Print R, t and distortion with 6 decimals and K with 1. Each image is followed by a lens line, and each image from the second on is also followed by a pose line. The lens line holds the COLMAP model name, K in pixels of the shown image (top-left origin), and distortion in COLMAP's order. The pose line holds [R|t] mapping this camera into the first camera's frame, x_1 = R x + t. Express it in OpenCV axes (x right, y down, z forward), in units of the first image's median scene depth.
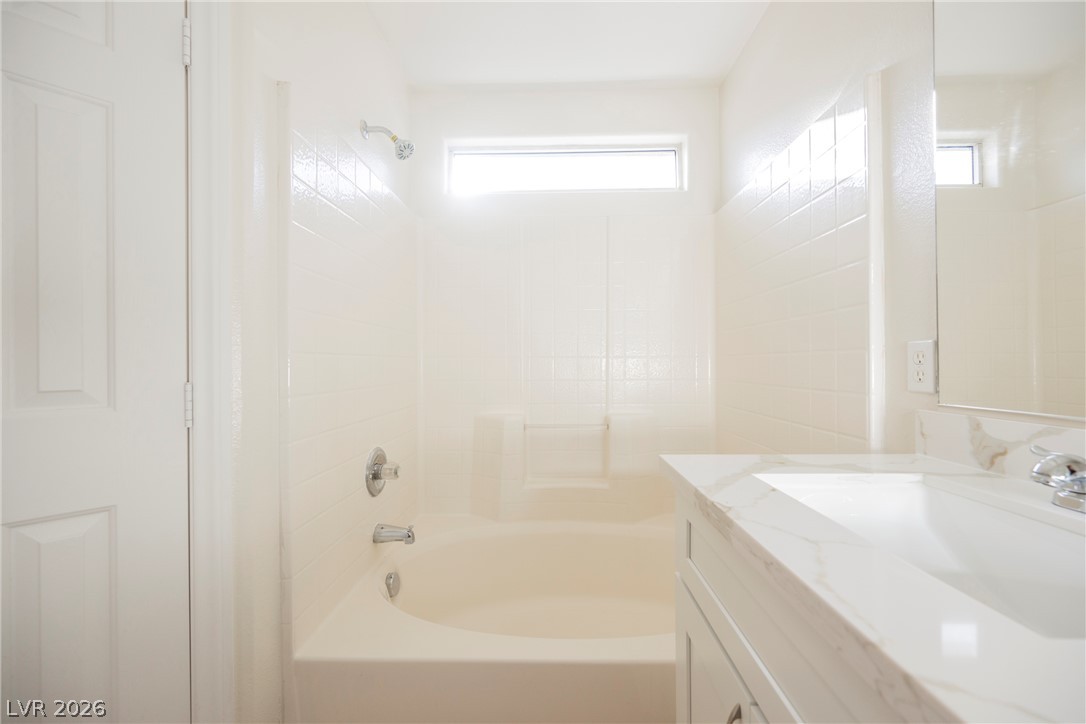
lens RADIAL K [[424.4, 0, 545.4], [0, 424.4, 361.4], [0, 0, 1]] dist [-0.002938, 0.000107]
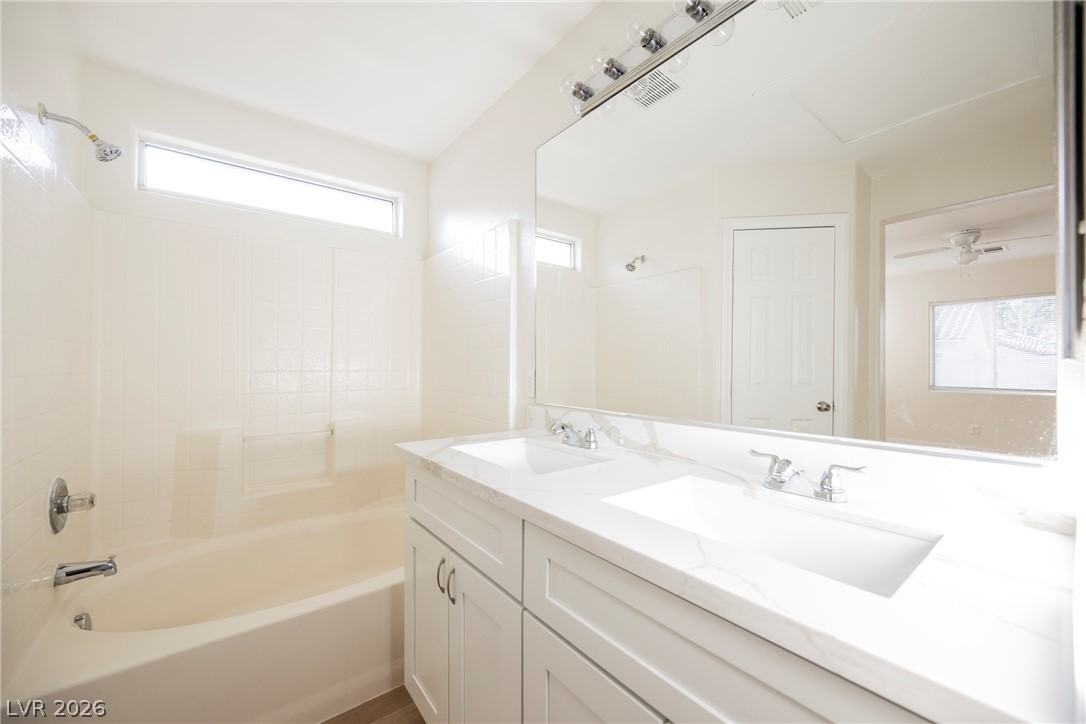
lens RADIAL K [[424.4, 0, 543.2], [0, 424.4, 363.5], [0, 0, 1]] dist [-0.002938, 0.000107]
pose [[0.778309, 0.009423, 0.627811, -0.169312], [-0.010024, 0.999946, -0.002581, -0.044810], [-0.627801, -0.004285, 0.778362, -0.326111]]
